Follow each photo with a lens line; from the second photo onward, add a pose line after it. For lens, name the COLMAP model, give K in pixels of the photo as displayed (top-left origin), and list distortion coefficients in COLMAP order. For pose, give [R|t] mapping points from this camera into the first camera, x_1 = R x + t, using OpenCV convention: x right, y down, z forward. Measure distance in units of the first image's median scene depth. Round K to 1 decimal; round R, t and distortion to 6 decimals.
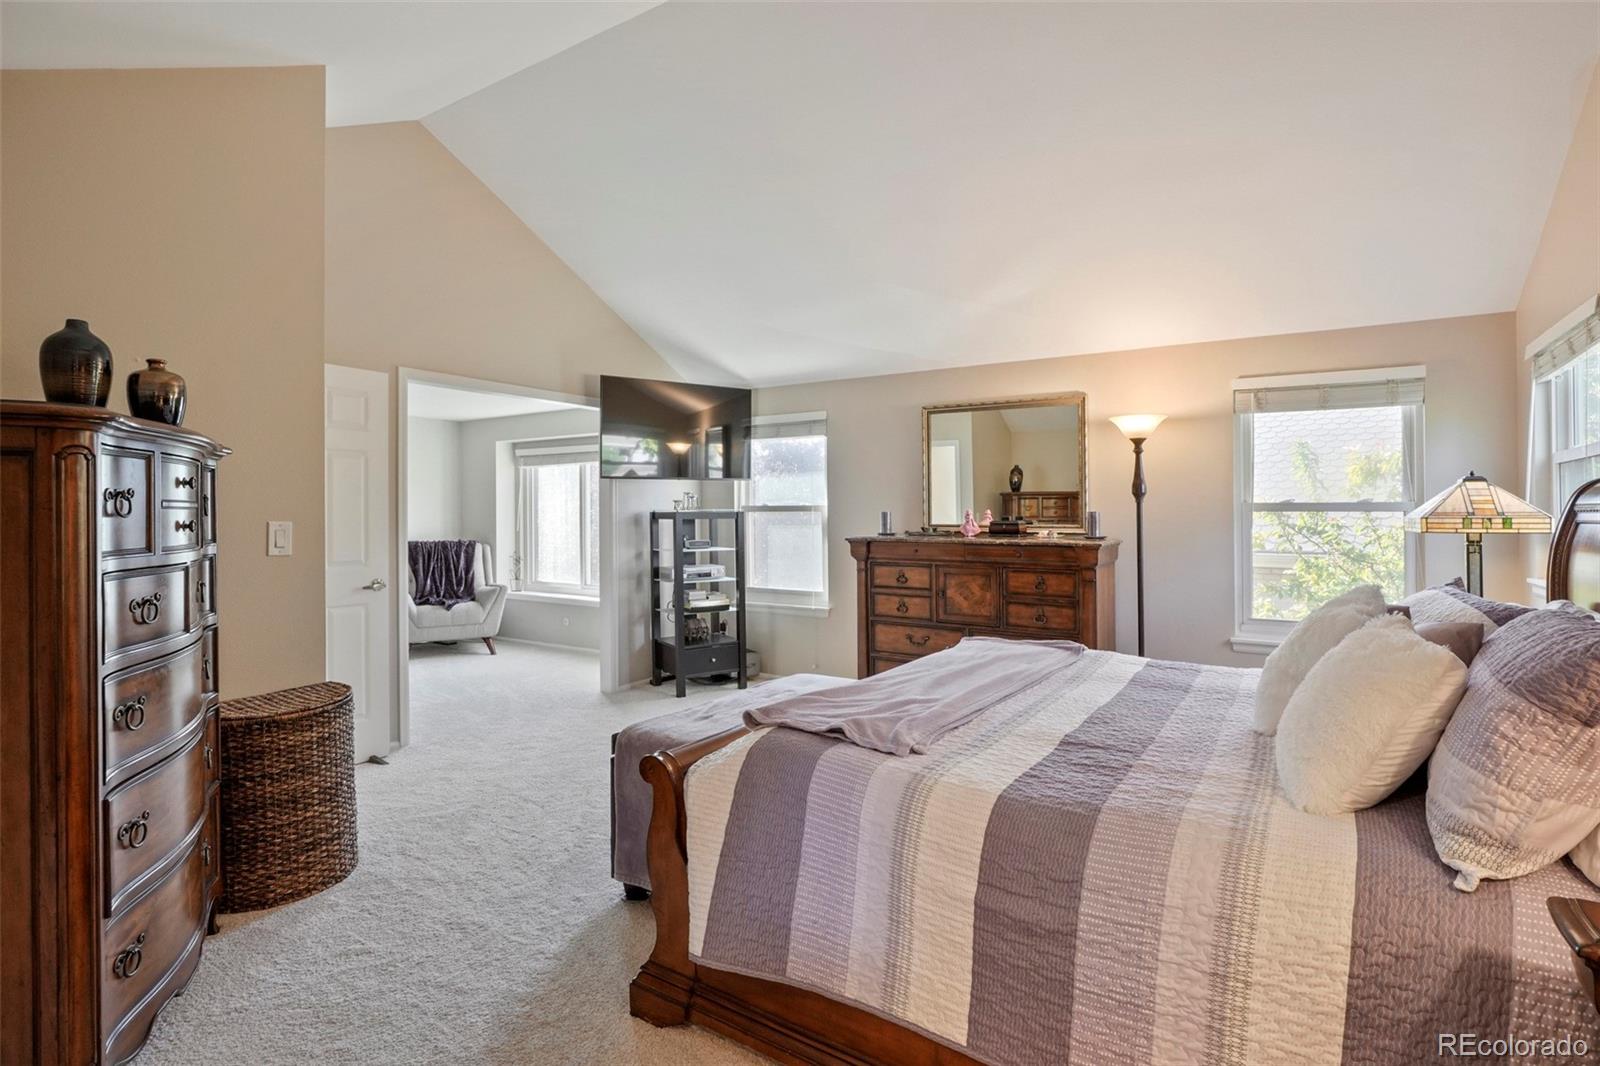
lens RADIAL K [[766.0, 0, 820.4], [0, 766.0, 520.2], [0, 0, 1]] dist [-0.002620, -0.000073]
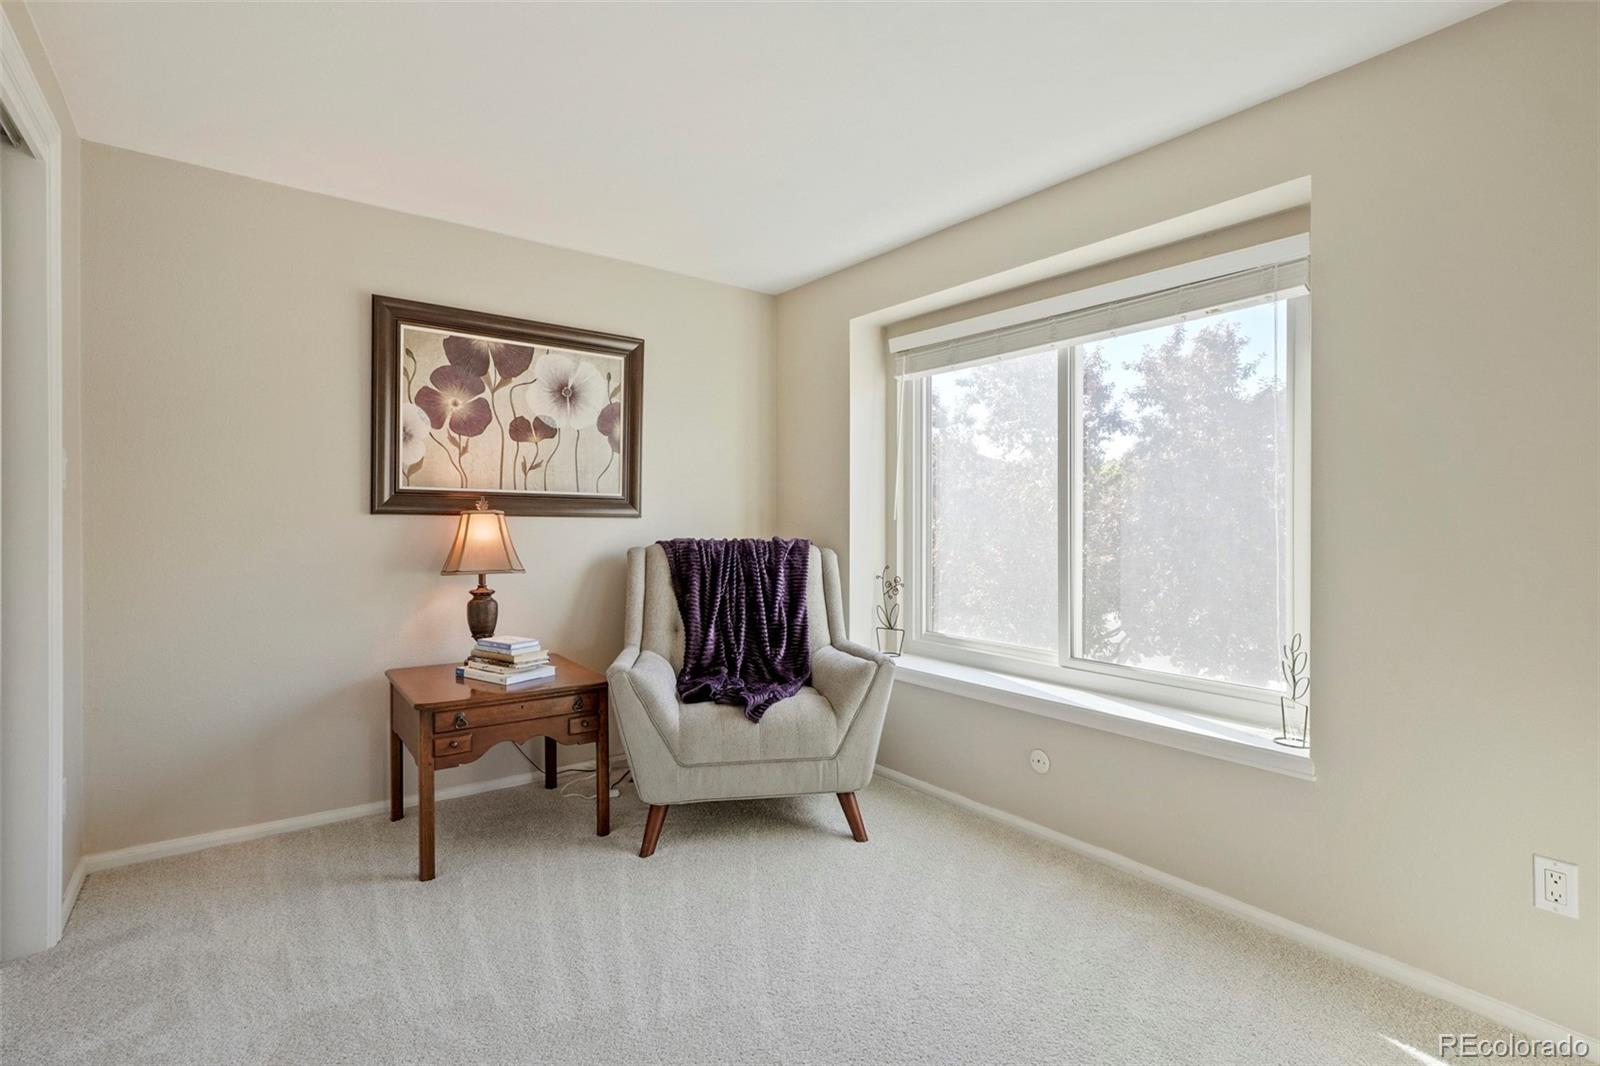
lens RADIAL K [[771.4, 0, 800.4], [0, 771.4, 514.9], [0, 0, 1]] dist [-0.022413, 0.000131]
pose [[0.928713, 0.001694, -0.370795, -0.295044], [-0.006439, 0.999912, -0.011560, 0.017773], [0.370743, 0.013123, 0.928643, 0.595019]]
